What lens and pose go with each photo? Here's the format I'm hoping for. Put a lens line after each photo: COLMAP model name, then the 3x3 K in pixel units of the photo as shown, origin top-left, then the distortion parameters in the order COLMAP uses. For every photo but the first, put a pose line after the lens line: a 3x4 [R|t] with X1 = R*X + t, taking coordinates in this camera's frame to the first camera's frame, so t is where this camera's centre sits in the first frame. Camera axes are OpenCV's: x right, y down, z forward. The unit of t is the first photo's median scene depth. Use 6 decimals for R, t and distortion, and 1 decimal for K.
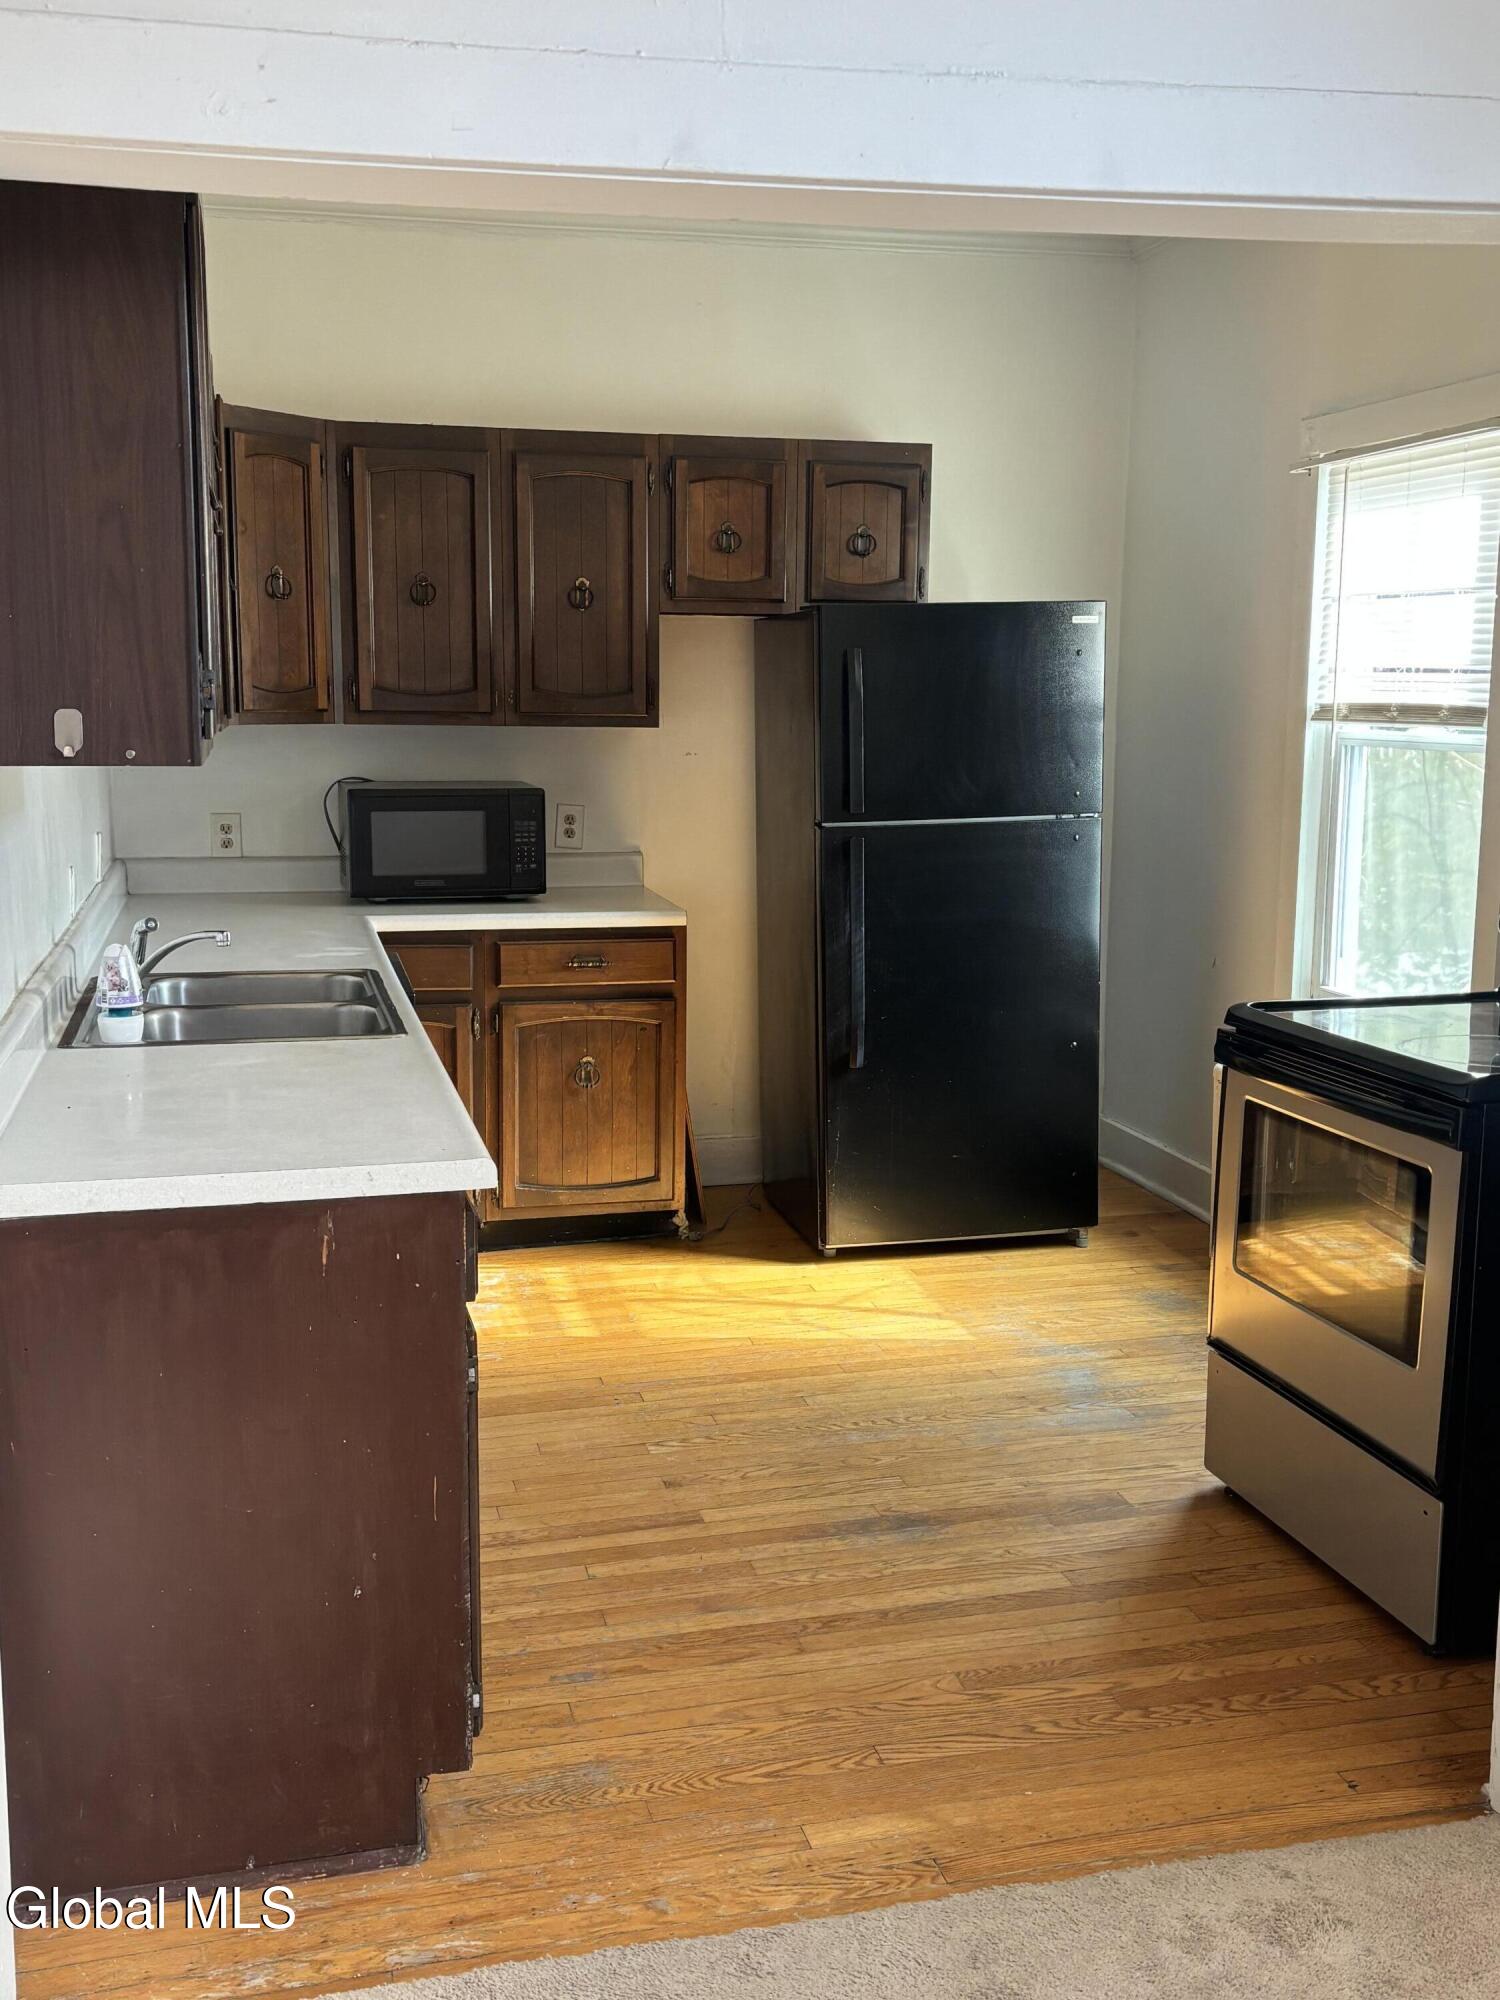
lens RADIAL K [[2002.8, 0, 752.7], [0, 2002.8, 1015.4], [0, 0, 1]] dist [0.023589, 0.000000]
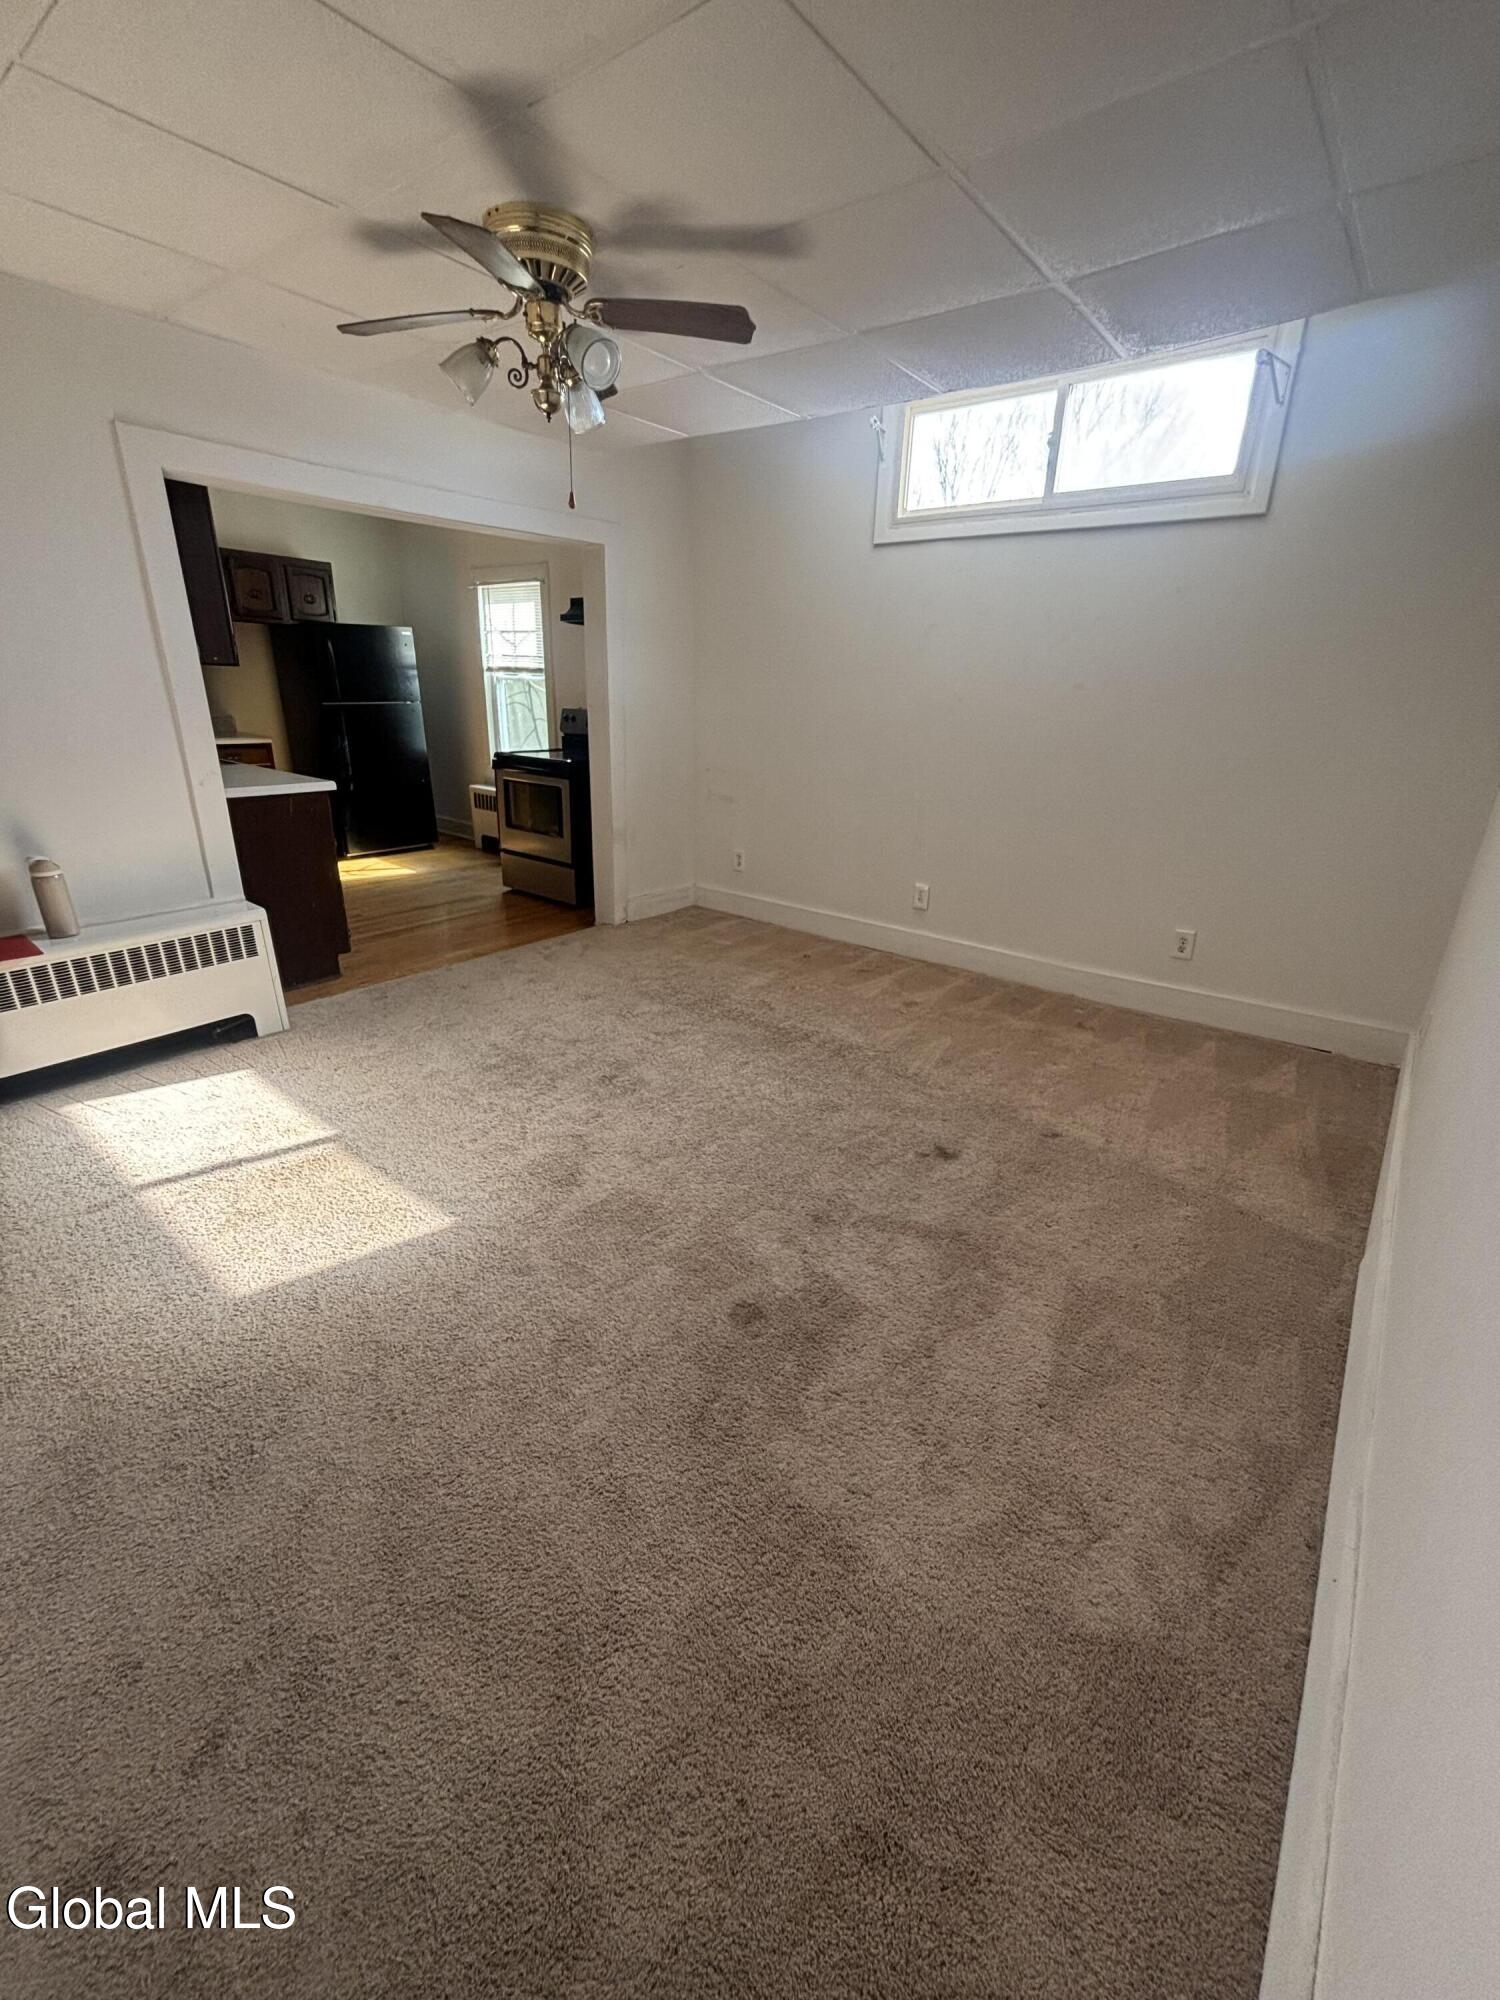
lens RADIAL K [[804.7, 0, 758.6], [0, 804.7, 1001.8], [0, 0, 1]] dist [-0.002915, -0.000191]
pose [[0.787539, -0.202369, 0.582091, -0.290306], [0.068249, 0.967376, 0.243979, 0.099572], [-0.612474, -0.152416, 0.775658, -0.430723]]
